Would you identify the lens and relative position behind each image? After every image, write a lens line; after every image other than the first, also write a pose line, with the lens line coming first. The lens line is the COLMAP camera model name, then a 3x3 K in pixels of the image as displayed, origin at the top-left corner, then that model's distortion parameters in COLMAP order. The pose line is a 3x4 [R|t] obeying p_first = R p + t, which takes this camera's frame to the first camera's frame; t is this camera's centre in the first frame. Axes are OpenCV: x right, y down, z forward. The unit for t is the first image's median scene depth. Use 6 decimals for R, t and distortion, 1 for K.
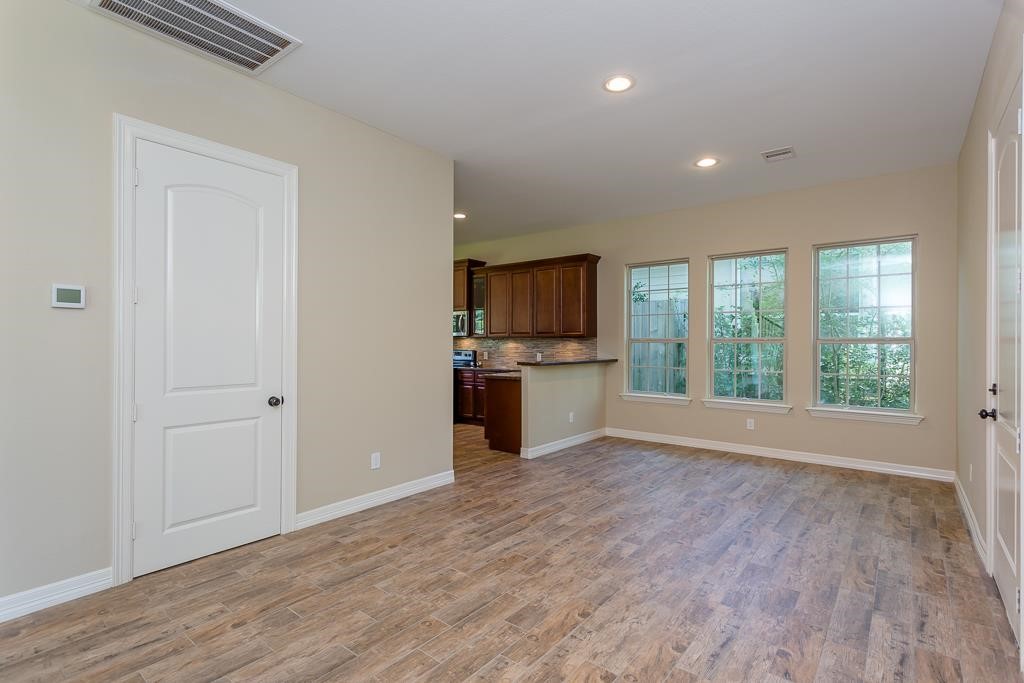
lens RADIAL K [[488.8, 0, 508.7], [0, 488.8, 339.5], [0, 0, 1]] dist [0.004067, 0.000504]
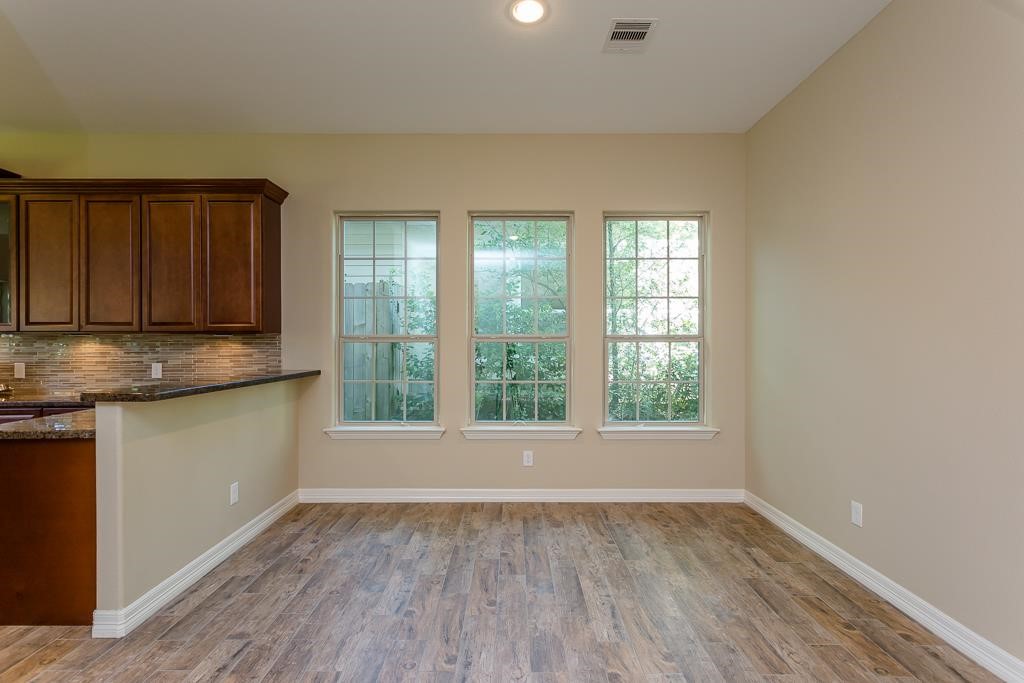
lens RADIAL K [[488.8, 0, 510.8], [0, 488.8, 338.8], [0, 0, 1]] dist [0.004067, 0.000504]
pose [[0.777779, -0.000616, 0.628538, 0.042308], [0.000176, 1.000000, 0.000762, 0.002211], [-0.628538, -0.000482, 0.777779, 0.545810]]
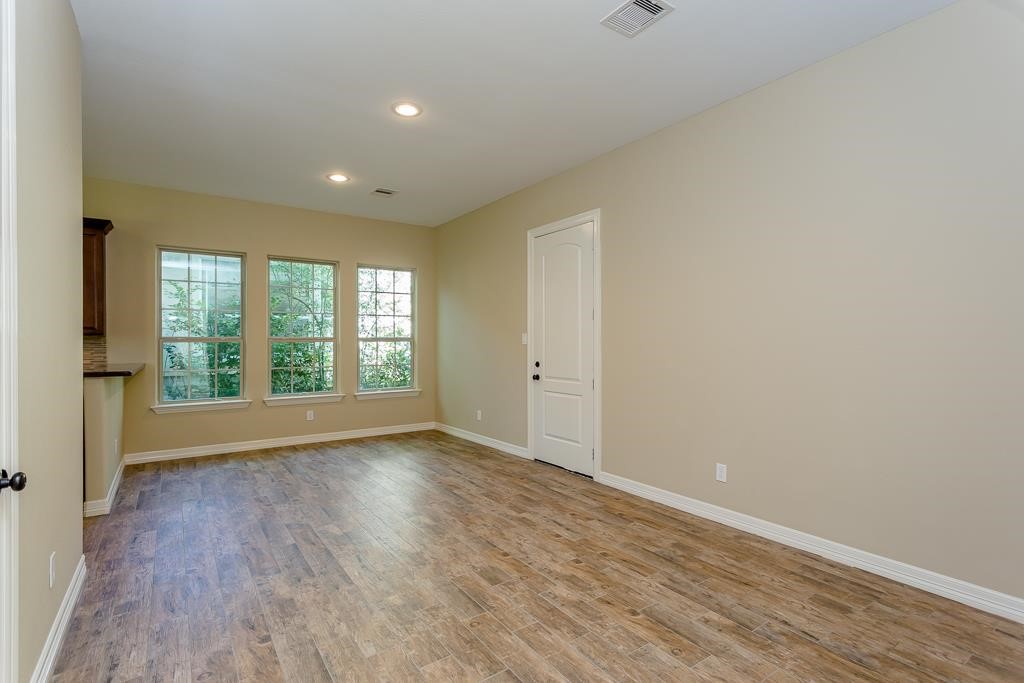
lens RADIAL K [[488.8, 0, 509.8], [0, 488.8, 337.4], [0, 0, 1]] dist [0.004067, 0.000504]
pose [[0.276677, 0.003797, 0.960956, -0.509954], [-0.001908, 0.999992, -0.003402, -0.000312], [-0.960961, -0.000893, 0.276682, 0.302445]]
